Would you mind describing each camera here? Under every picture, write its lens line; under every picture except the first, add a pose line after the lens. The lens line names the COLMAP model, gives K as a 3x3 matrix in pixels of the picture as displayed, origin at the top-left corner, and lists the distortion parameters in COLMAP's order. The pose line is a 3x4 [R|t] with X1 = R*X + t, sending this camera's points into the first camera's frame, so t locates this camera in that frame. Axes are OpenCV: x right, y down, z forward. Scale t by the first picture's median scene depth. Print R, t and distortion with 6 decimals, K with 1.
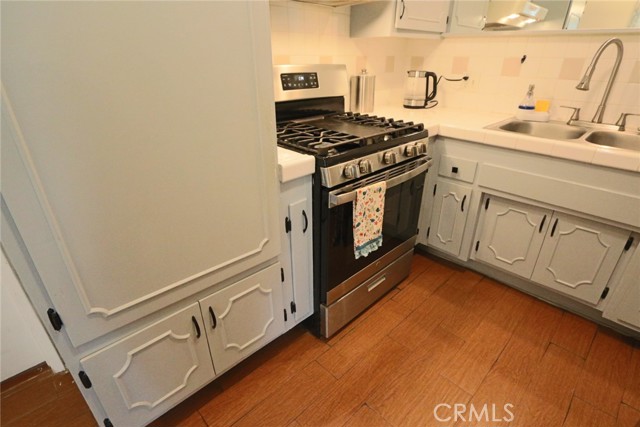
lens RADIAL K [[331.0, 0, 323.4], [0, 331.0, 225.7], [0, 0, 1]] dist [-0.015171, -0.000608]
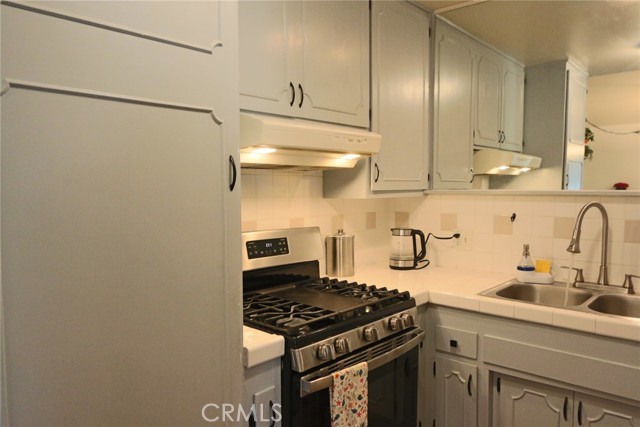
lens RADIAL K [[477.5, 0, 324.2], [0, 477.5, 227.2], [0, 0, 1]] dist [-0.005464, 0.006411]
pose [[0.998356, -0.013774, 0.055630, 0.010171], [0.034203, 0.922063, -0.385527, 0.014098], [-0.045984, 0.386796, 0.921018, -0.220028]]
